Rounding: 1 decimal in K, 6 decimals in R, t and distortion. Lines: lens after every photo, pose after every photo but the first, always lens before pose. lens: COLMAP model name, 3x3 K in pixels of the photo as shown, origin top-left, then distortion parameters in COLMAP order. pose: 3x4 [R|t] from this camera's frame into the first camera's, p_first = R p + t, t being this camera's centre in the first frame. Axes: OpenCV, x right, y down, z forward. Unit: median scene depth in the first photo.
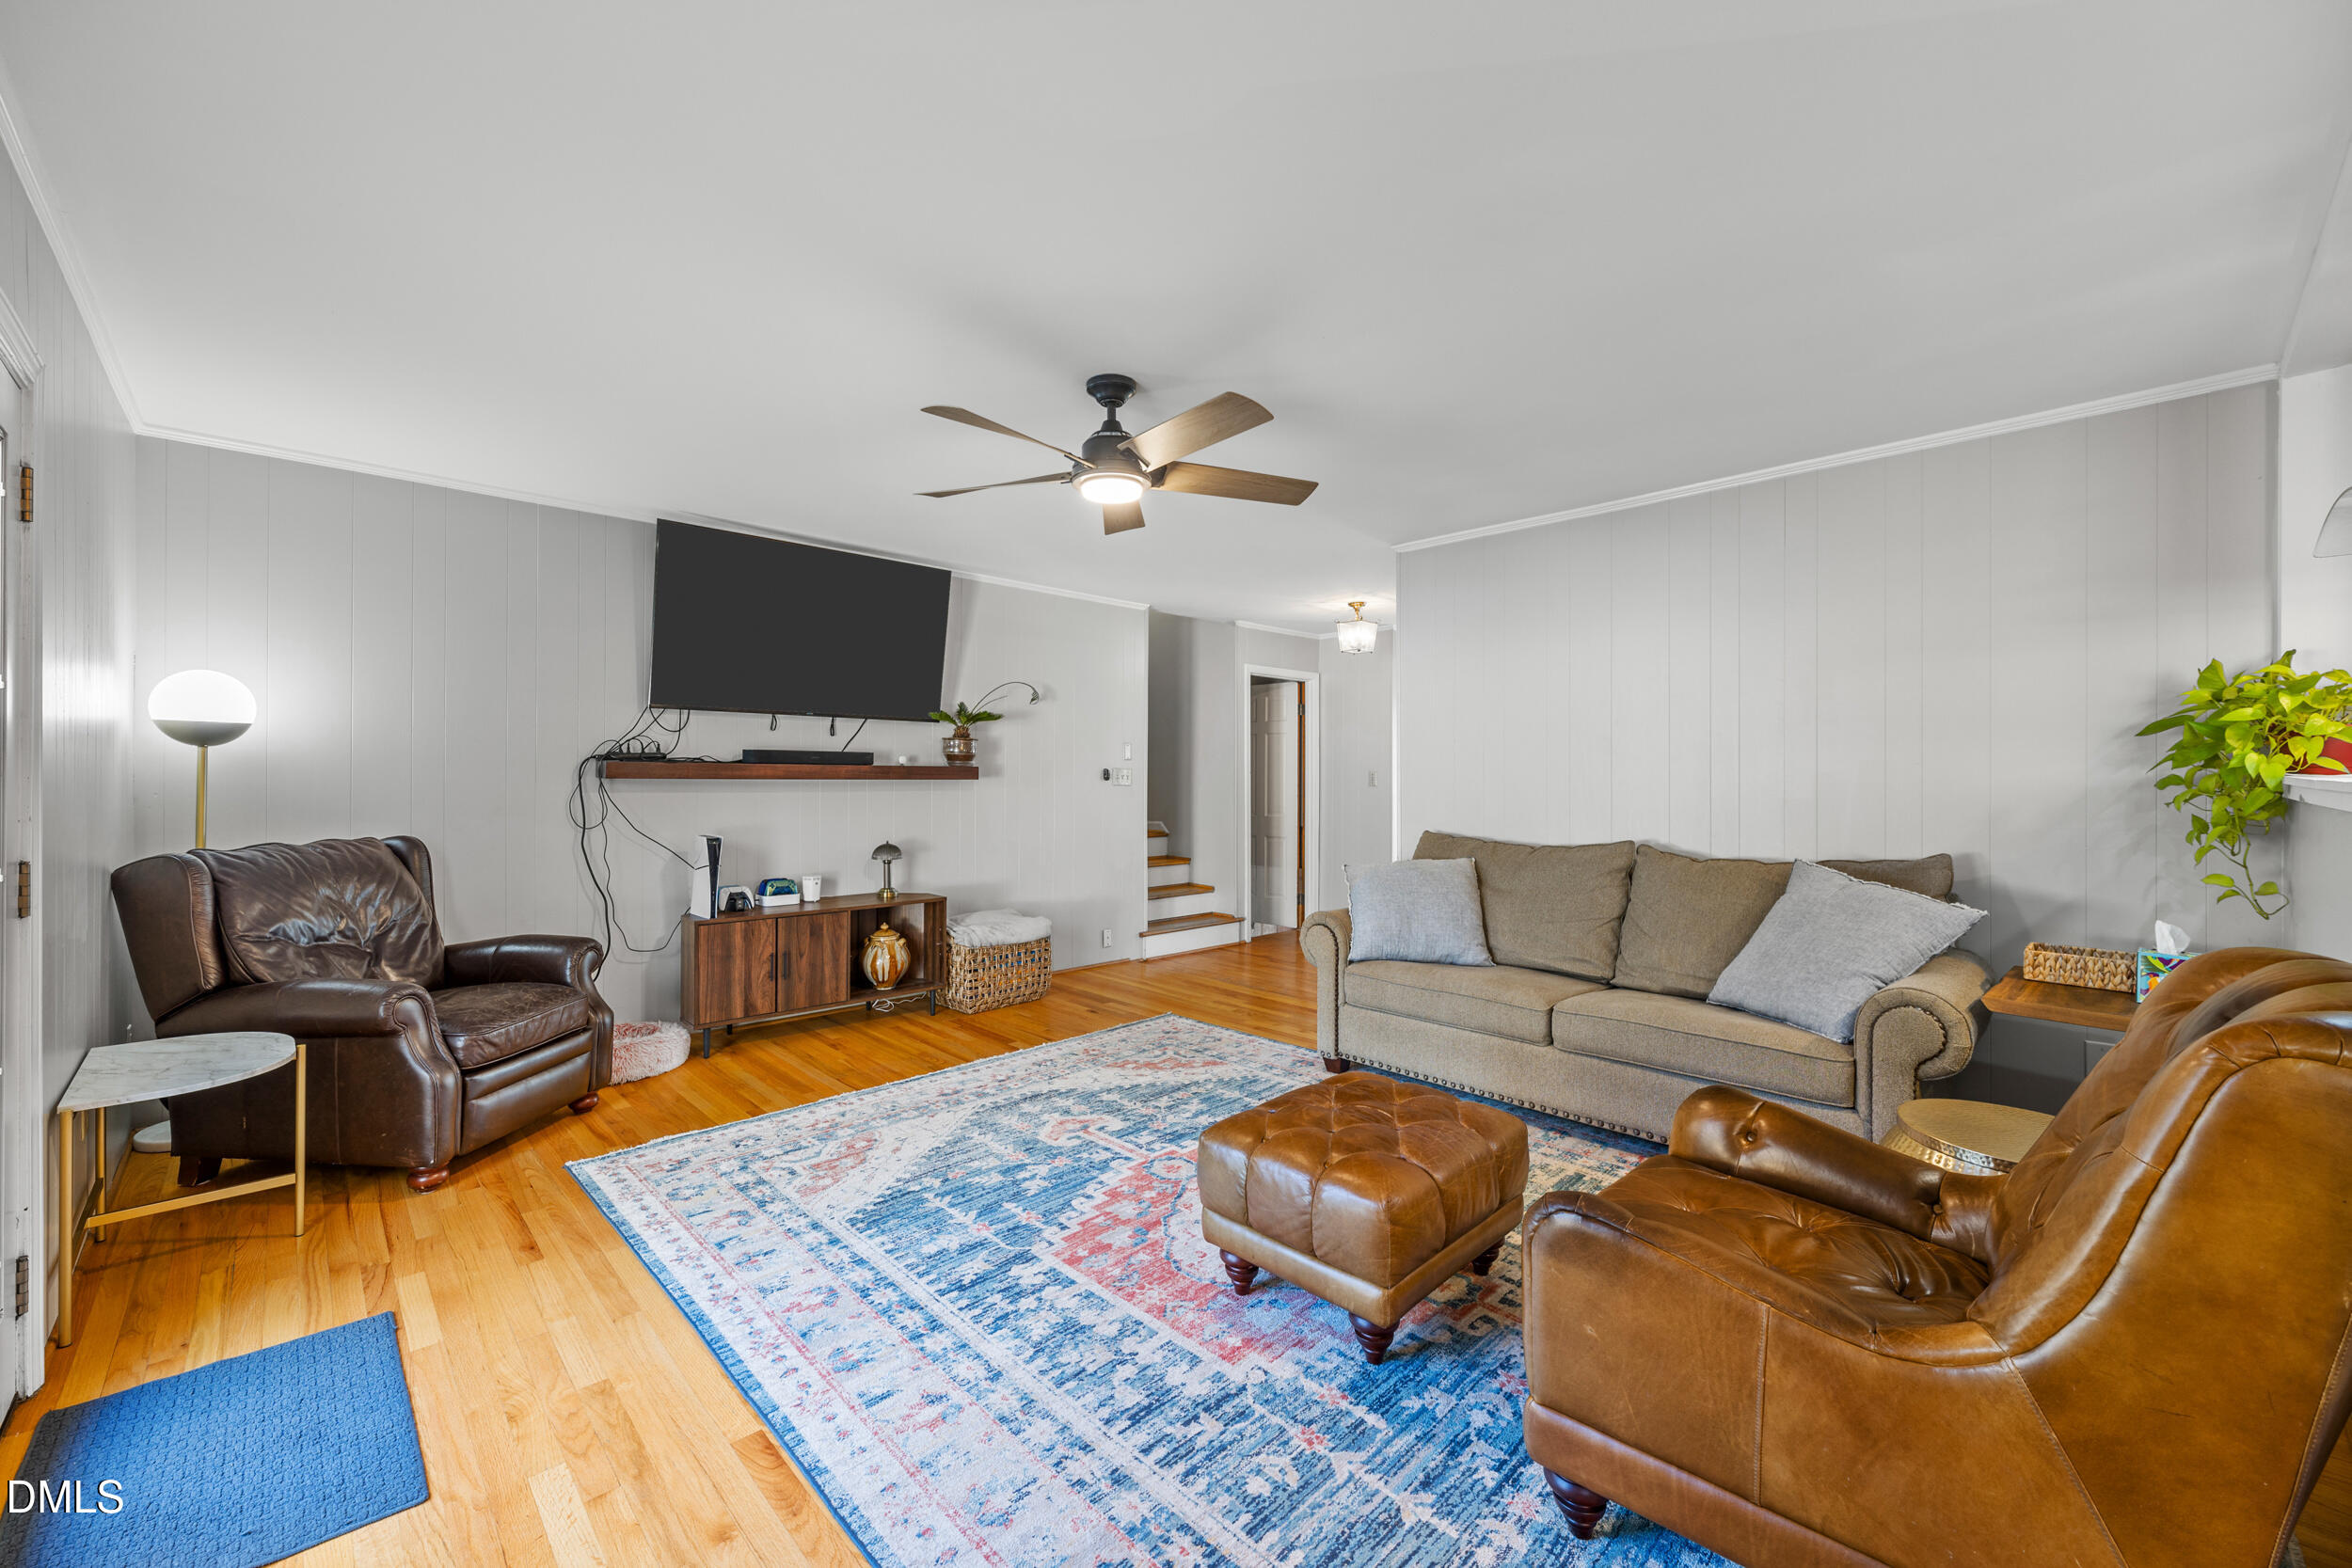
lens RADIAL K [[921.5, 0, 1178.1], [0, 921.5, 778.7], [0, 0, 1]] dist [-0.001121, 0.000068]
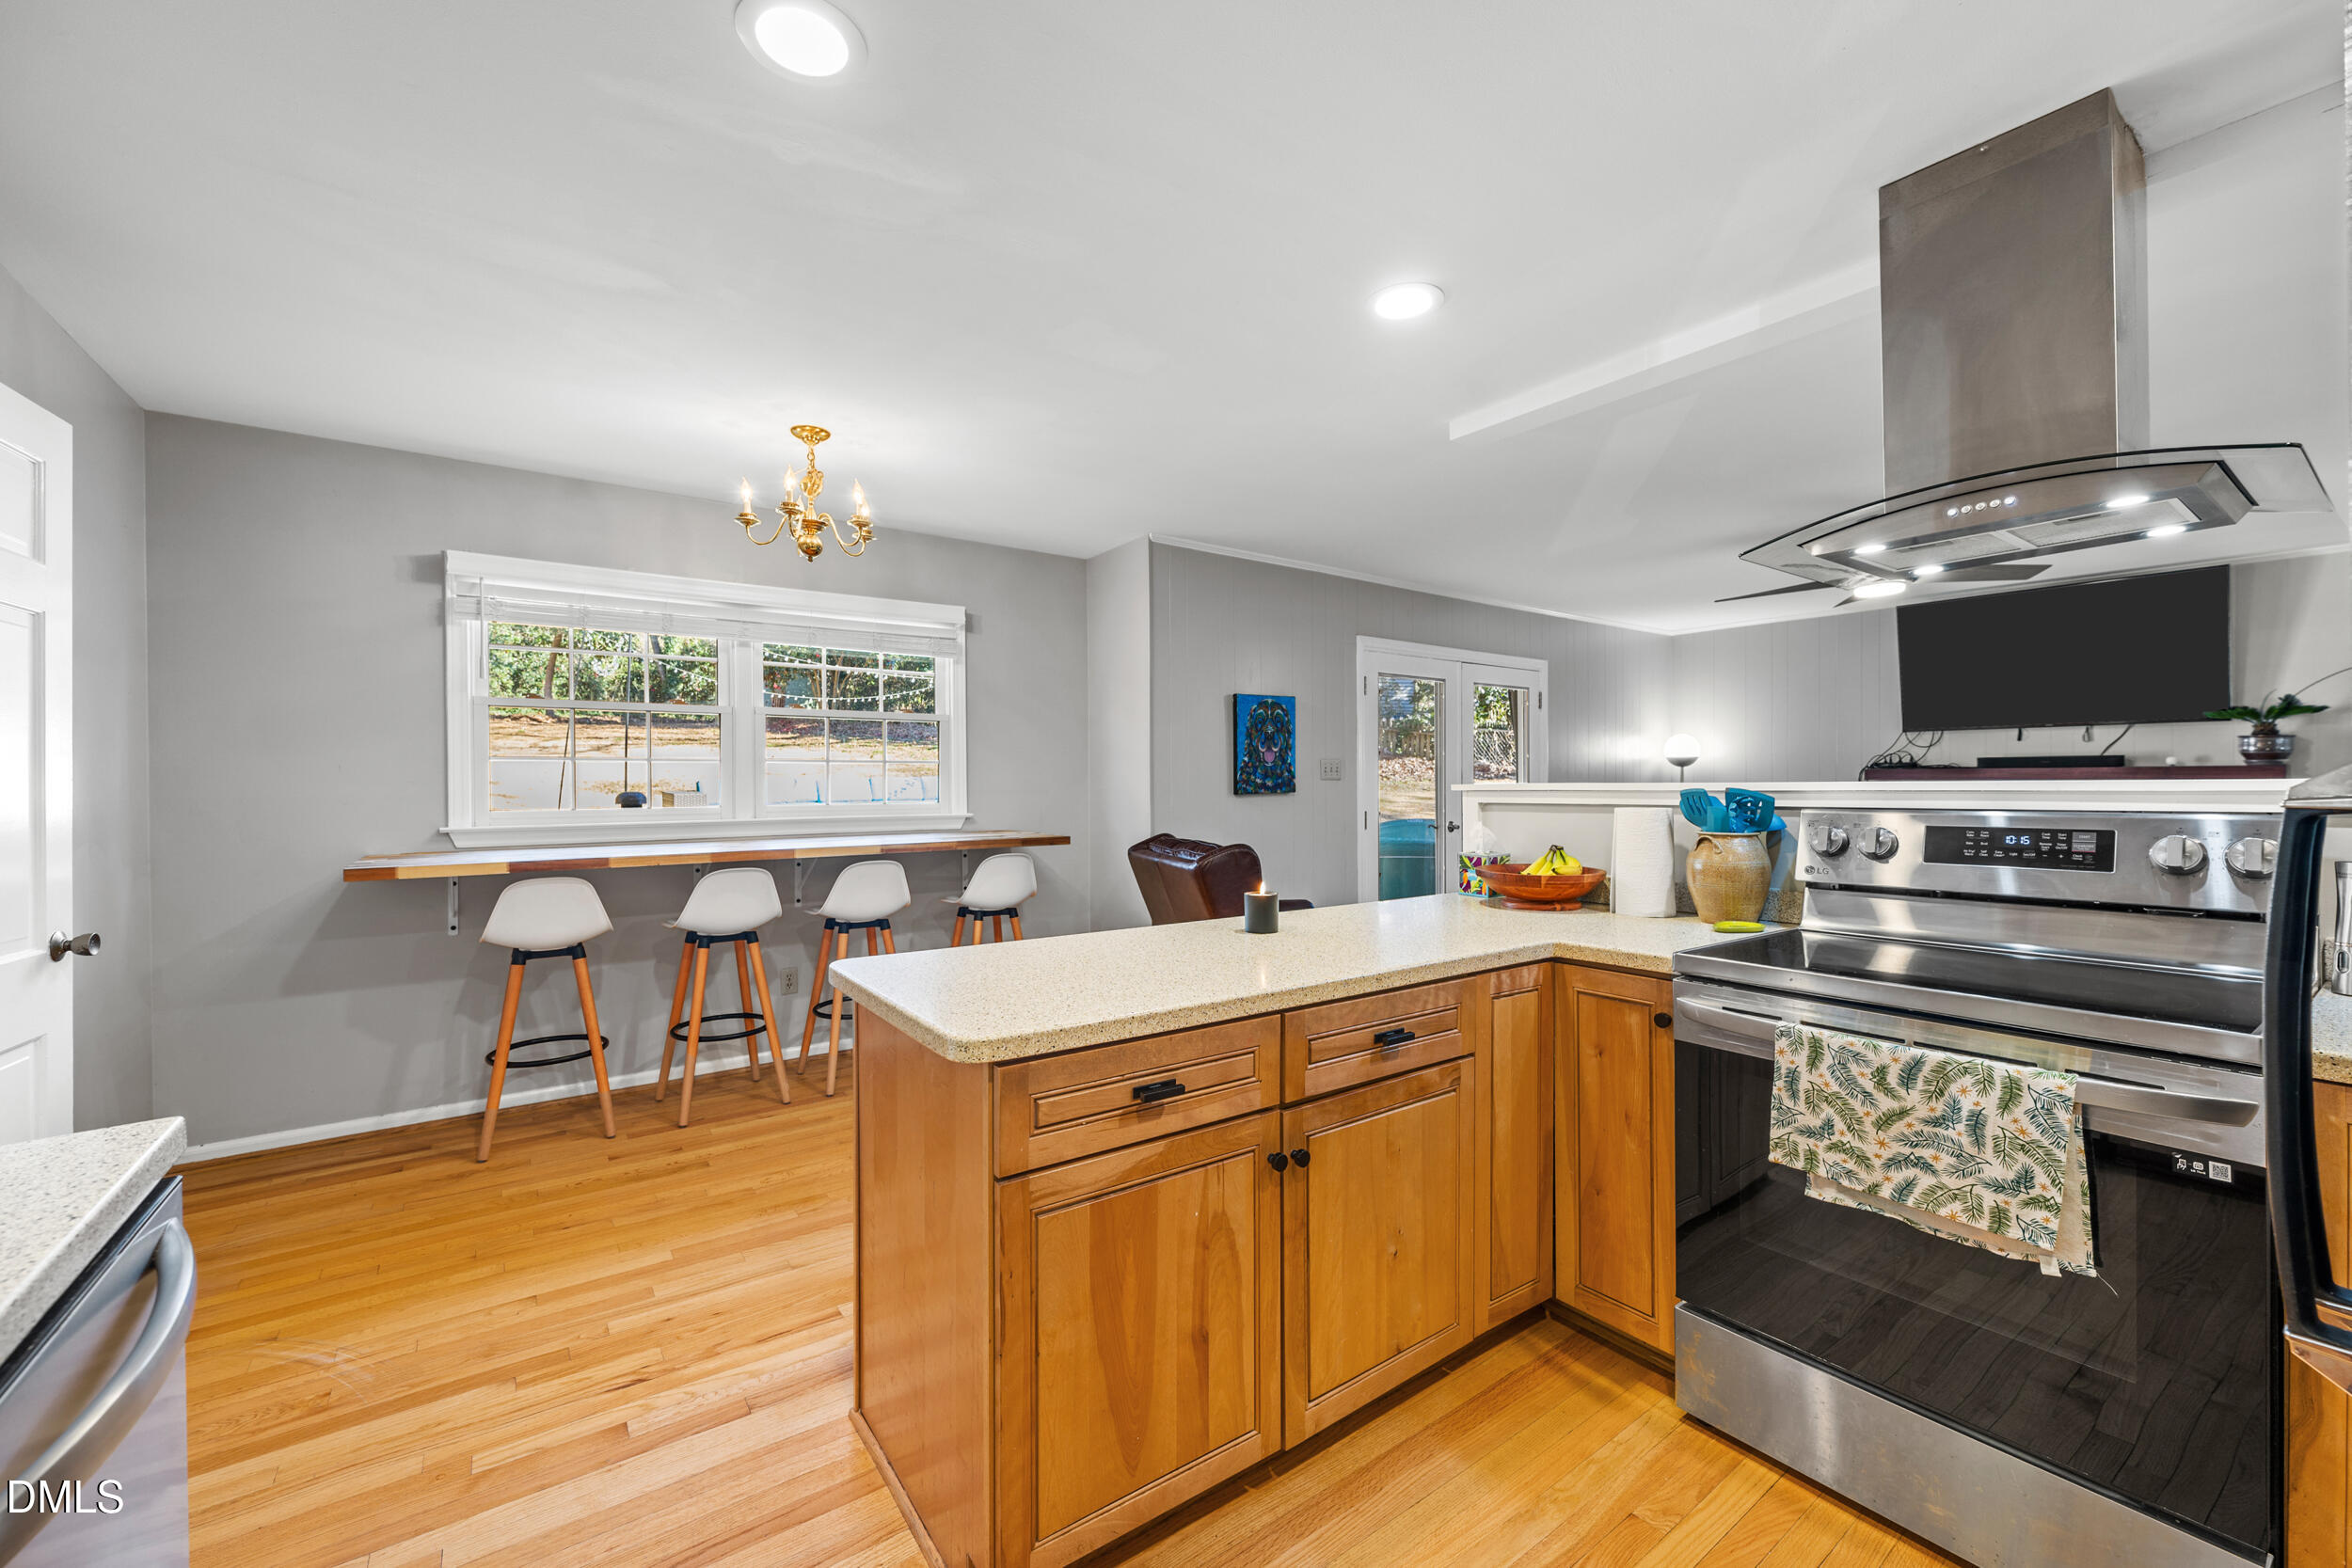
lens RADIAL K [[931.5, 0, 1176.0], [0, 931.5, 784.0], [0, 0, 1]] dist [0.000572, -0.000190]
pose [[-0.149709, -0.001294, -0.988729, 0.922640], [-0.001263, 0.999999, -0.001117, 0.008291], [0.988729, 0.001081, -0.149710, 0.062373]]
